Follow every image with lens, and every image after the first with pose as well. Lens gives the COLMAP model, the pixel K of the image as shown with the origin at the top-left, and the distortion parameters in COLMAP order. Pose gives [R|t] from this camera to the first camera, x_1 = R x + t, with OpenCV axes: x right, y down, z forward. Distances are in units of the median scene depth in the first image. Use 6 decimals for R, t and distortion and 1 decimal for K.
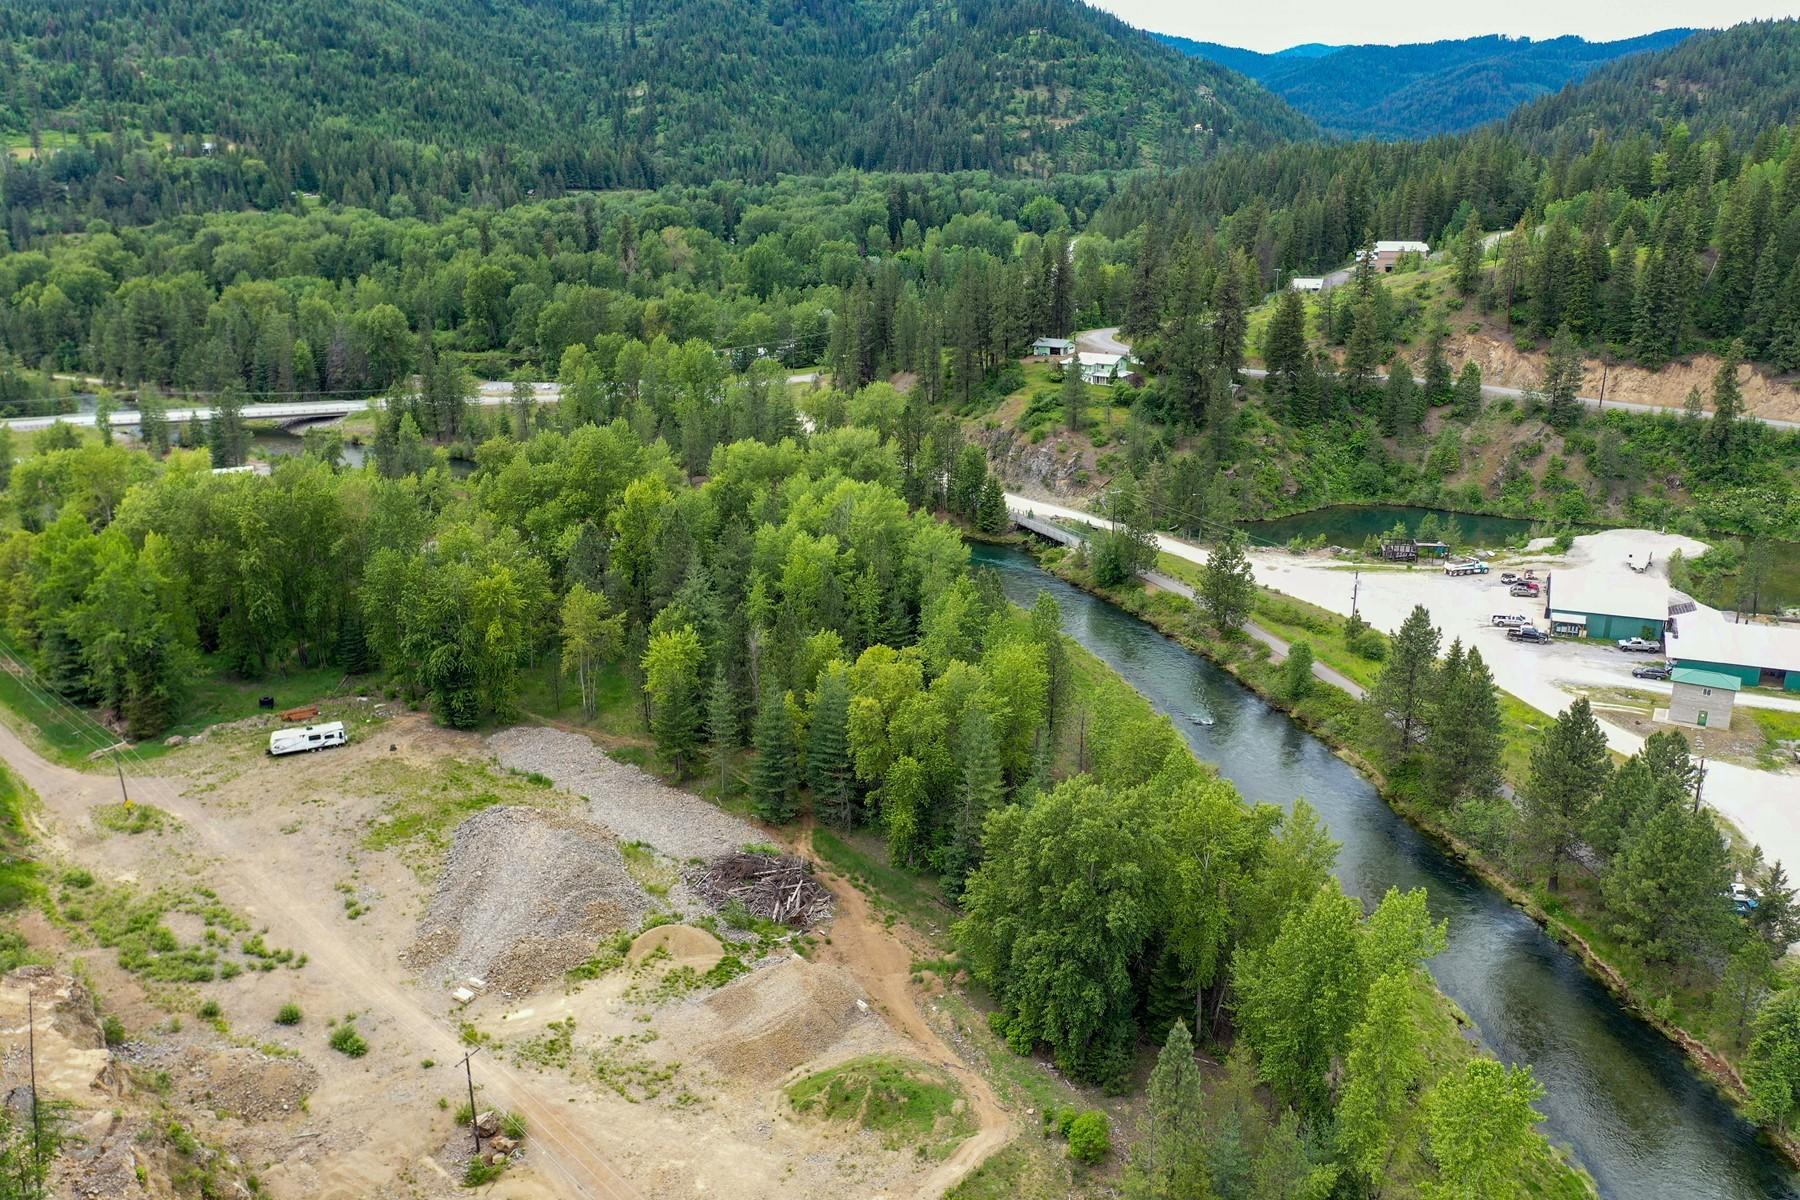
lens RADIAL K [[1417.9, 0, 899.6], [0, 1417.9, 602.2], [0, 0, 1]] dist [-0.002346, -0.001072]
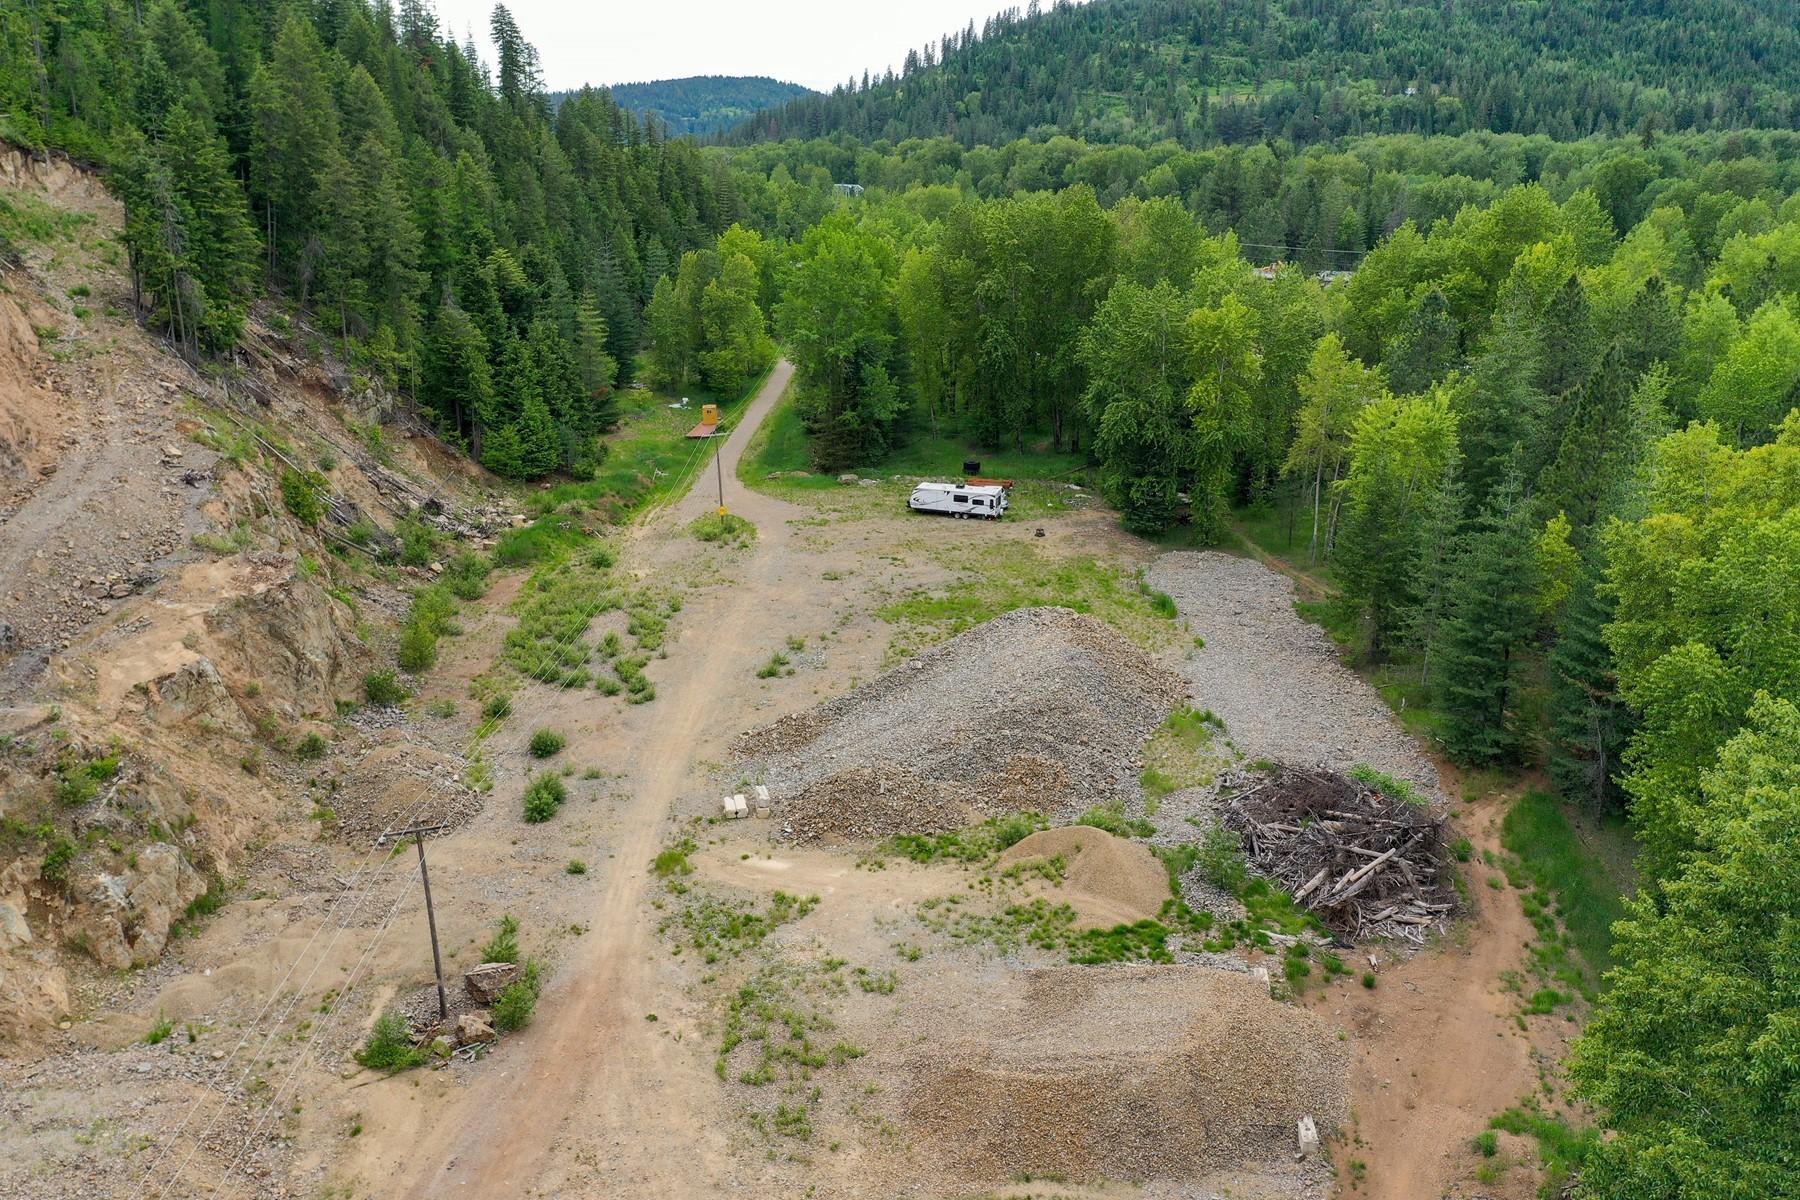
lens RADIAL K [[1417.9, 0, 903.2], [0, 1417.9, 599.7], [0, 0, 1]] dist [-0.002346, -0.001072]
pose [[0.693600, 0.217607, -0.686707, 0.097377], [-0.220927, 0.971602, 0.084741, 0.089861], [0.685646, 0.092936, 0.721978, 0.433719]]
